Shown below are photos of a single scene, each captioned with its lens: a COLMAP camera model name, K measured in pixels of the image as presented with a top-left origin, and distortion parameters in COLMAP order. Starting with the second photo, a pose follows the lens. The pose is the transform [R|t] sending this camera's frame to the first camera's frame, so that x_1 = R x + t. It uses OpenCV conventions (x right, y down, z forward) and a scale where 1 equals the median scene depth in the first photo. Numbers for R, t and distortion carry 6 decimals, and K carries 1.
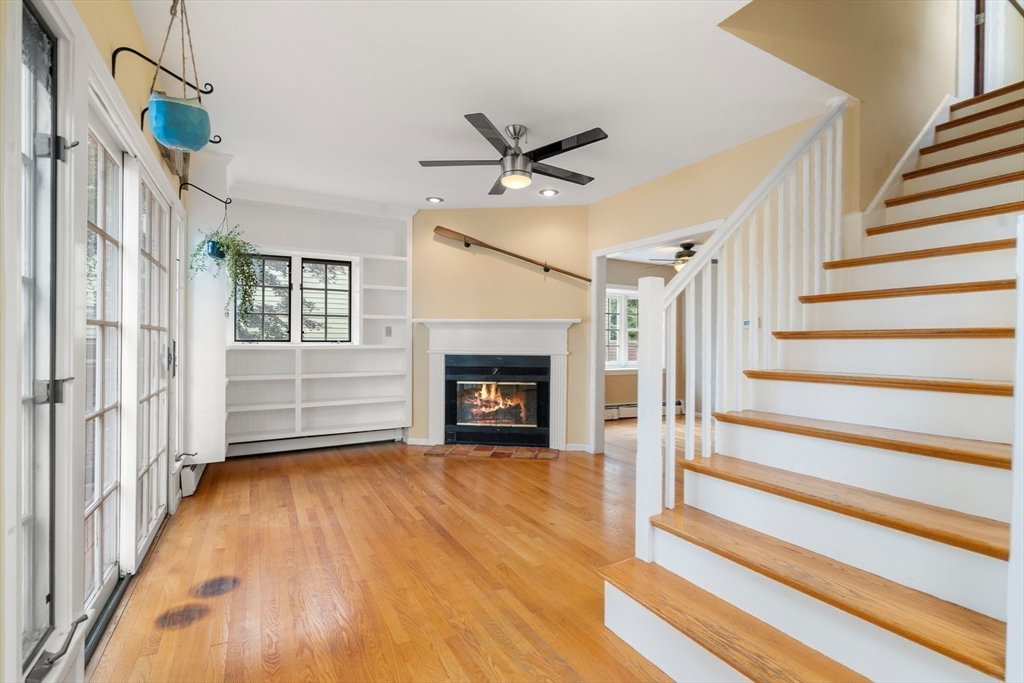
lens RADIAL K [[468.1, 0, 513.2], [0, 468.1, 342.6], [0, 0, 1]] dist [-0.020857, 0.012218]
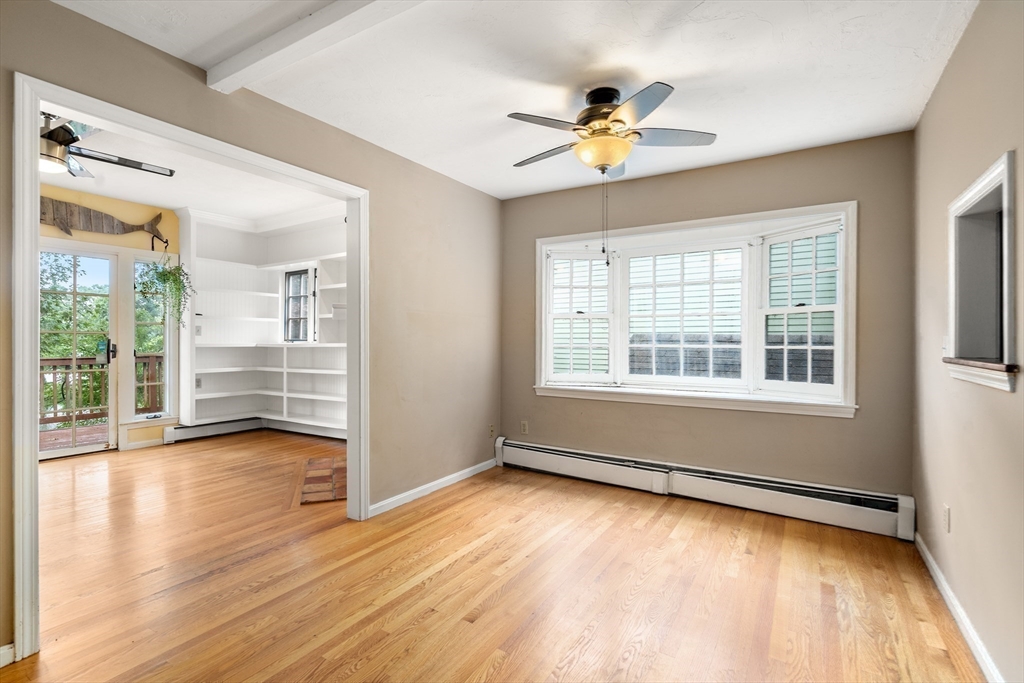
lens RADIAL K [[468.1, 0, 513.2], [0, 468.1, 342.6], [0, 0, 1]] dist [-0.020857, 0.012218]
pose [[0.488721, -0.005895, -0.872420, 0.854583], [0.002135, 0.999982, -0.005561, 0.010575], [0.872438, 0.000855, 0.488724, 0.927689]]
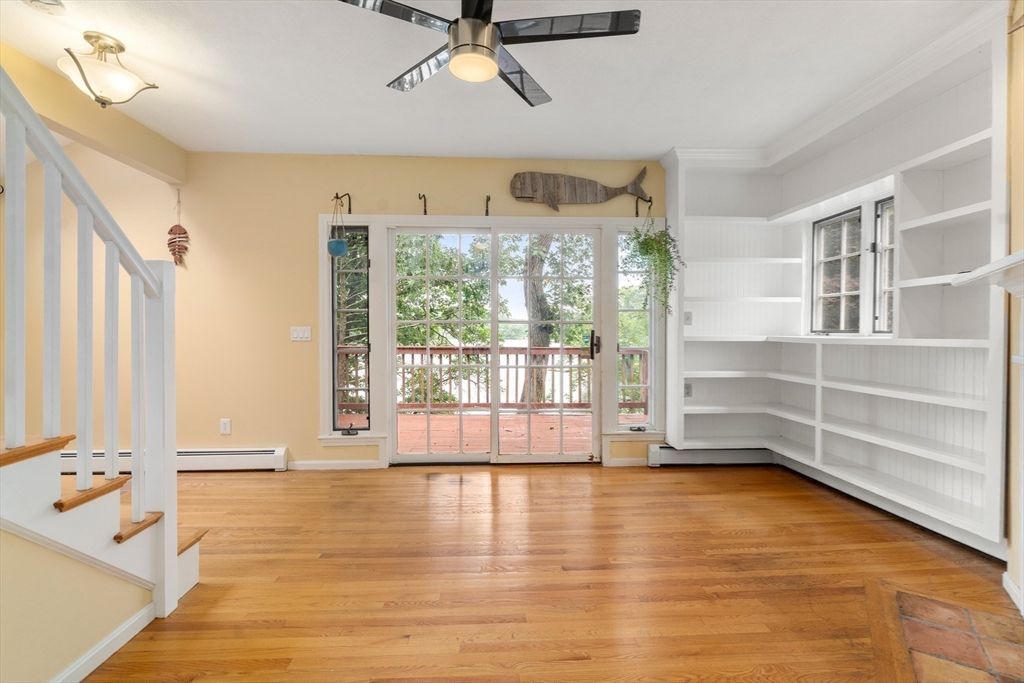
lens RADIAL K [[468.1, 0, 513.2], [0, 468.1, 342.6], [0, 0, 1]] dist [-0.020857, 0.012218]
pose [[-0.439536, 0.011564, -0.898151, 0.356542], [-0.002430, 0.999898, 0.014063, 0.004466], [0.898222, 0.008364, -0.439463, 0.895735]]
